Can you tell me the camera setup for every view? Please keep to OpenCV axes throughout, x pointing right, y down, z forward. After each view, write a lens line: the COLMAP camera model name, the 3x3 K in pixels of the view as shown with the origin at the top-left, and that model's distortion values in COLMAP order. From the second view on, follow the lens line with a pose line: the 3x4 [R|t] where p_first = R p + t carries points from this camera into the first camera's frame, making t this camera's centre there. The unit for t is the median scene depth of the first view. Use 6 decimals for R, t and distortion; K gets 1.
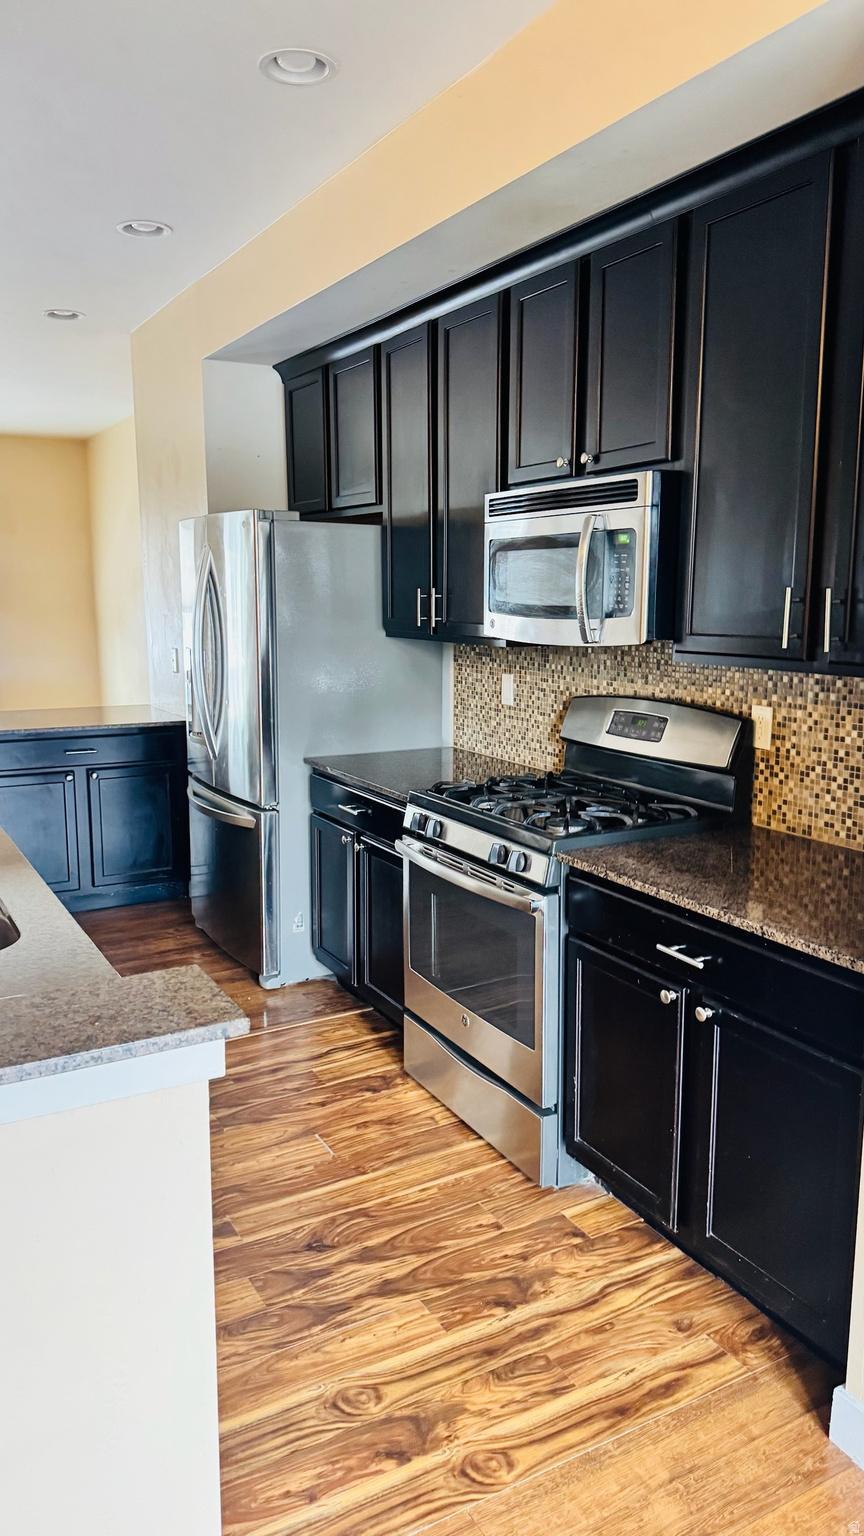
lens RADIAL K [[1091.1, 0, 432.7], [0, 1091.1, 777.6], [0, 0, 1]] dist [0.068797, -0.080592]
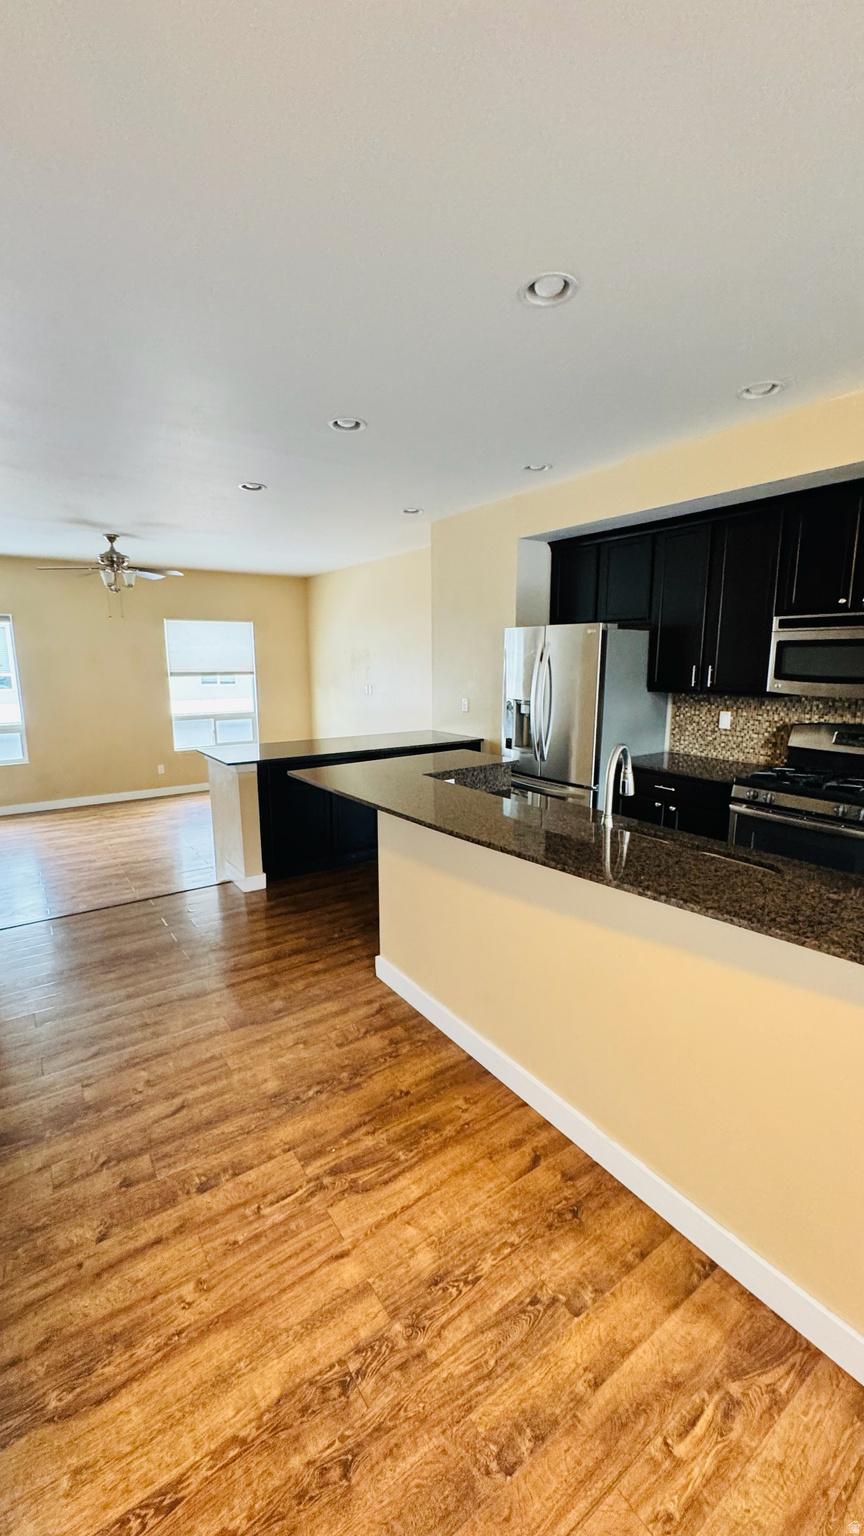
lens RADIAL K [[612.0, 0, 432.0], [0, 612.0, 768.0], [0, 0, 1]] dist [-0.004590, 0.000654]
pose [[0.994993, -0.020117, 0.097900, -0.748179], [0.019386, 0.999777, 0.008414, -0.025336], [-0.098047, -0.006474, 0.995161, 0.026480]]
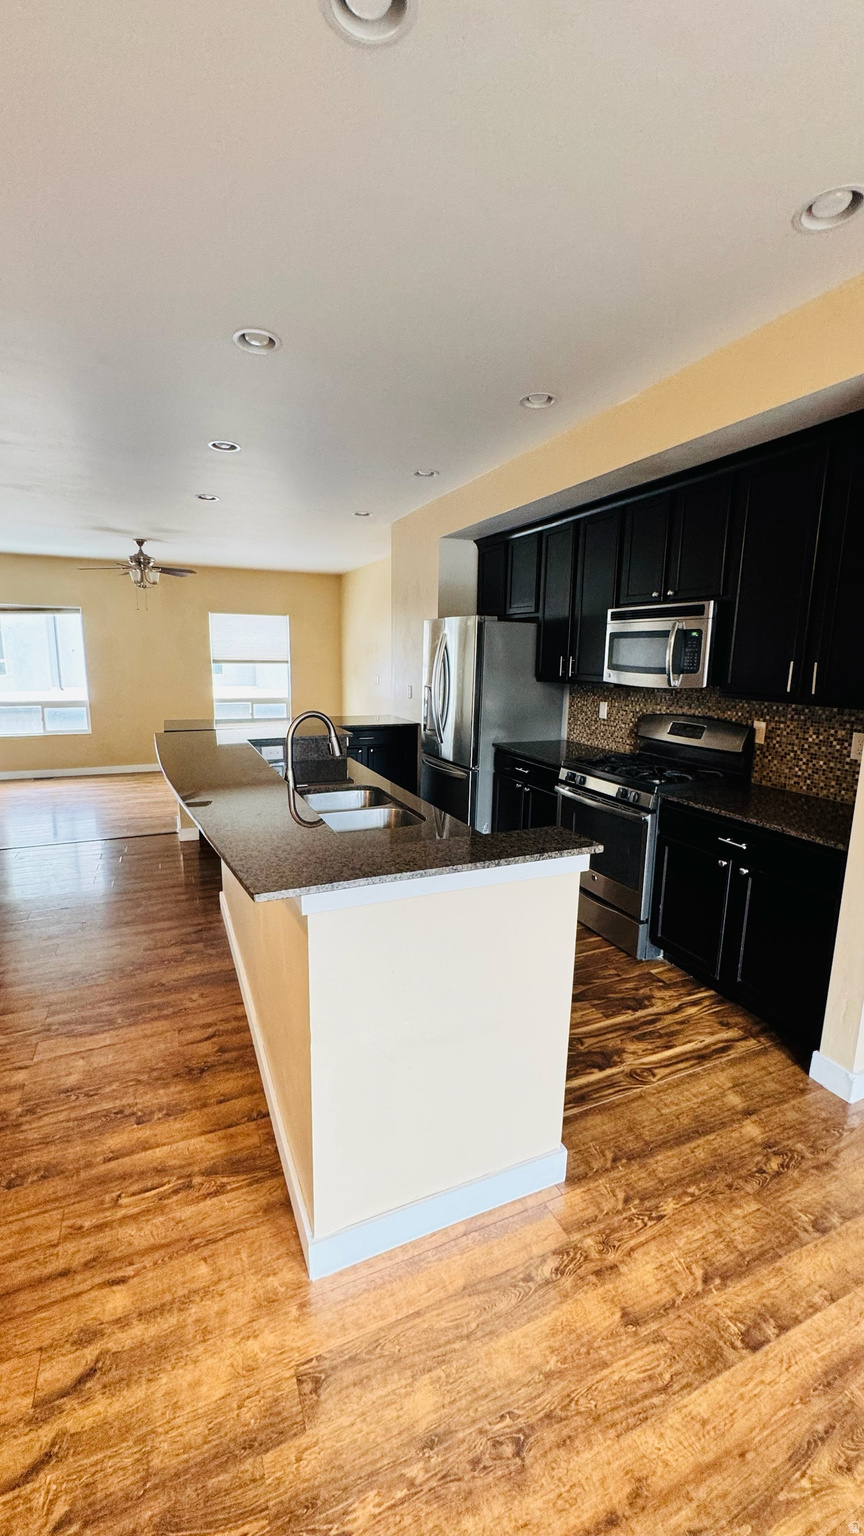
lens RADIAL K [[612.0, 0, 432.0], [0, 612.0, 768.0], [0, 0, 1]] dist [-0.004590, 0.000654]
pose [[0.995385, 0.033641, -0.089875, -0.184469], [-0.032597, 0.999383, 0.013060, 0.023006], [0.090259, -0.010070, 0.995867, -0.135476]]
